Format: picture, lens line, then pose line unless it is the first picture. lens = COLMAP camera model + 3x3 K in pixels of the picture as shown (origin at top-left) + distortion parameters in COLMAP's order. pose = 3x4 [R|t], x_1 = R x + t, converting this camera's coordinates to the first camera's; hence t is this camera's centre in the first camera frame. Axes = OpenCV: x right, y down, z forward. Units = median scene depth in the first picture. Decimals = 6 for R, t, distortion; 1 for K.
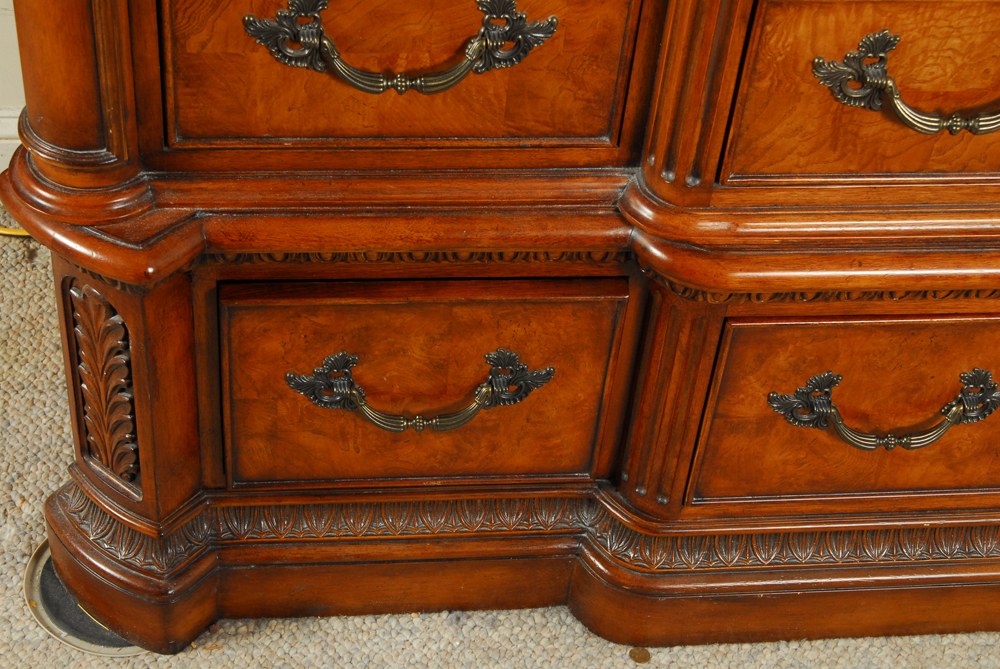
lens RADIAL K [[1730.5, 0, 500.0], [0, 1730.5, 334.5], [0, 0, 1]] dist [0.034562, 0.061158]
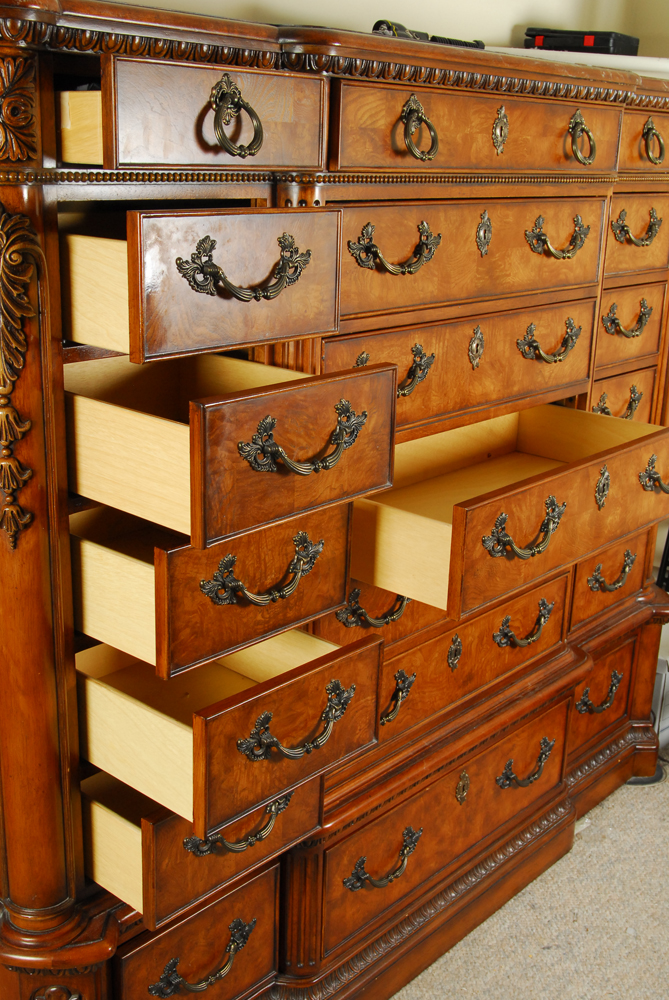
lens RADIAL K [[1123.1, 0, 334.5], [0, 1123.1, 500.0], [0, 0, 1]] dist [-0.020508, 0.010183]
pose [[0.755593, -0.255412, 0.603195, -0.562923], [0.471478, 0.851325, -0.230119, -0.051440], [-0.454739, 0.458269, 0.763676, -0.237337]]
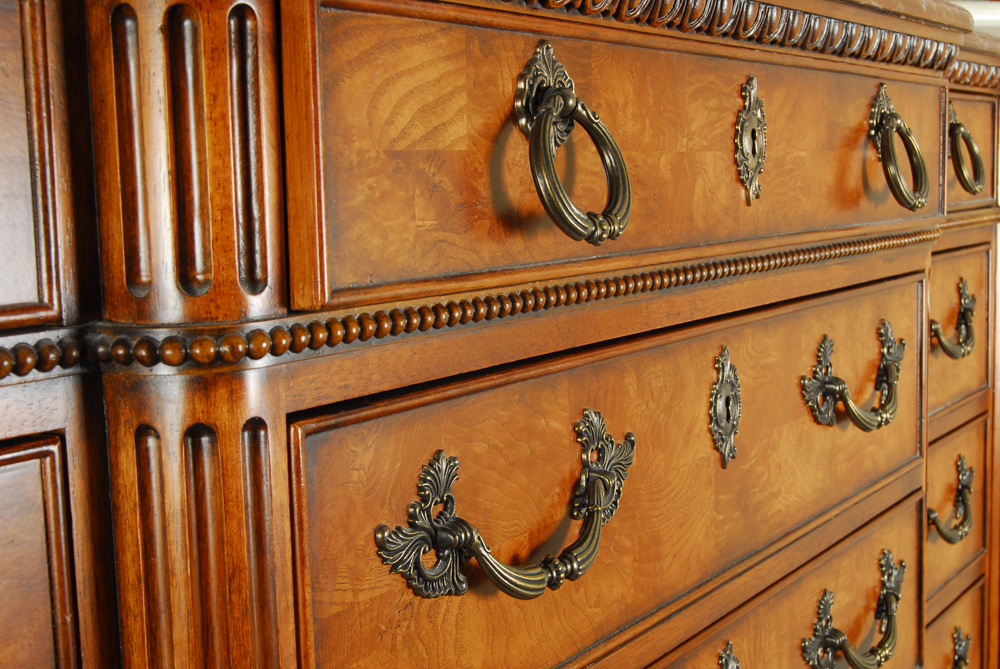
lens RADIAL K [[1386.1, 0, 500.2], [0, 1386.1, 355.5], [0, 0, 1]] dist [-0.047916, -0.038212]
pose [[0.655481, -0.198145, 0.728755, -0.059652], [0.573930, 0.757897, -0.310155, -0.423529], [-0.490866, 0.621555, 0.610508, 0.208501]]
